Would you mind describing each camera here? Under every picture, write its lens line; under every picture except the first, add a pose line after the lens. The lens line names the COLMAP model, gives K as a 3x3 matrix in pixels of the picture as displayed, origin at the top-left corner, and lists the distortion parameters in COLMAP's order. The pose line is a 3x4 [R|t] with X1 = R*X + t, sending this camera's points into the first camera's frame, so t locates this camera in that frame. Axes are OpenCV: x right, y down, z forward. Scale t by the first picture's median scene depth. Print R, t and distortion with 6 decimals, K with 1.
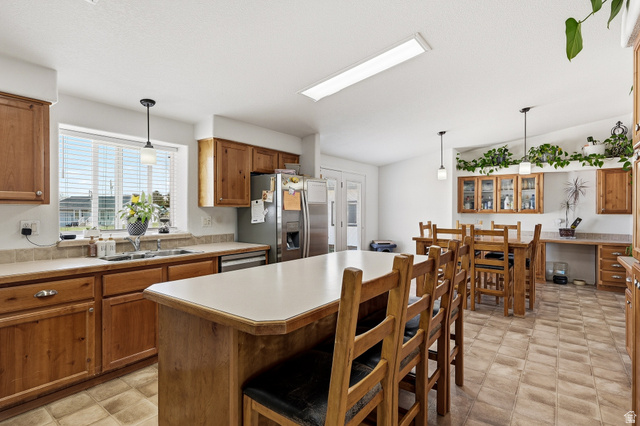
lens RADIAL K [[326.1, 0, 318.4], [0, 326.1, 209.9], [0, 0, 1]] dist [-0.000302, 0.000157]
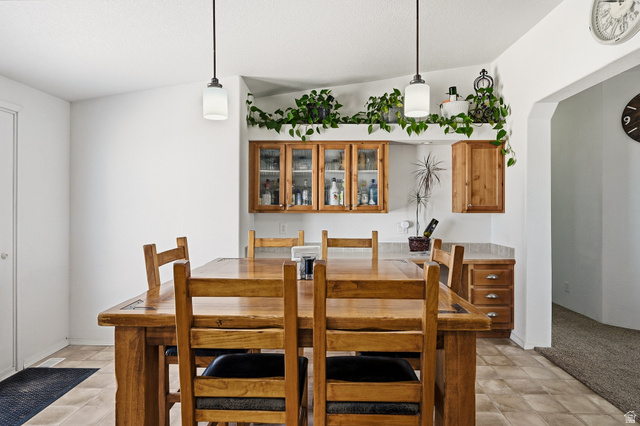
lens RADIAL K [[354.7, 0, 321.0], [0, 354.7, 209.7], [0, 0, 1]] dist [-0.005432, -0.002112]
pose [[0.807824, -0.005592, 0.589397, 0.231943], [0.001213, 0.999969, 0.007826, 0.001199], [-0.589423, -0.005607, 0.807805, 0.588366]]
